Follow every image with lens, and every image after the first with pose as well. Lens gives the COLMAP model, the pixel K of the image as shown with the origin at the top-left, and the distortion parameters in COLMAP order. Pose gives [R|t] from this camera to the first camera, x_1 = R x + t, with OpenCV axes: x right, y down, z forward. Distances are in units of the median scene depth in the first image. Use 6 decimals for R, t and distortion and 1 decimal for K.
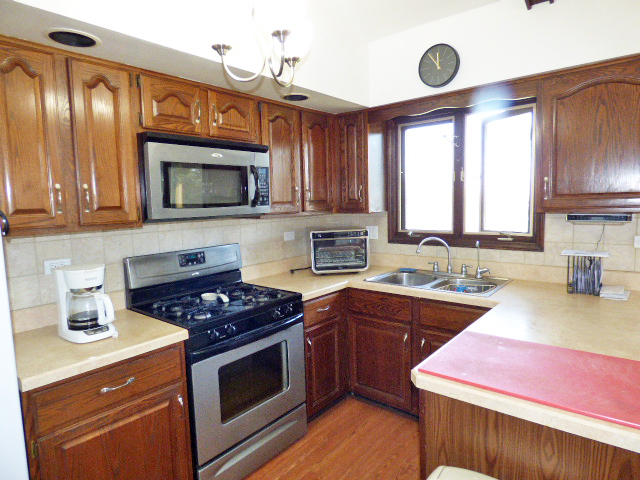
lens RADIAL K [[391.5, 0, 323.3], [0, 391.5, 239.1], [0, 0, 1]] dist [-0.009209, -0.003903]
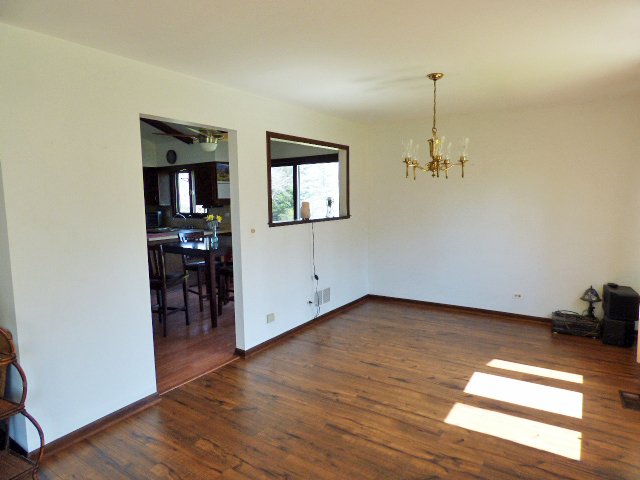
lens RADIAL K [[391.5, 0, 323.3], [0, 391.5, 239.1], [0, 0, 1]] dist [-0.009209, -0.003903]
pose [[0.995435, 0.000671, 0.095437, 1.241511], [-0.000914, 0.999996, 0.002502, 0.193888], [-0.095435, -0.002578, 0.995432, -2.240344]]
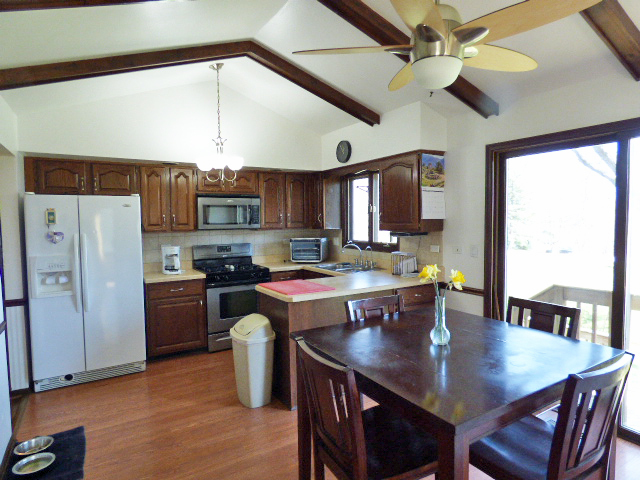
lens RADIAL K [[391.5, 0, 323.3], [0, 391.5, 239.1], [0, 0, 1]] dist [-0.009209, -0.003903]
pose [[0.945098, 0.032882, -0.325128, 0.873567], [-0.046673, 0.998307, -0.034706, 0.048276], [0.323436, 0.047976, 0.945033, -0.834912]]
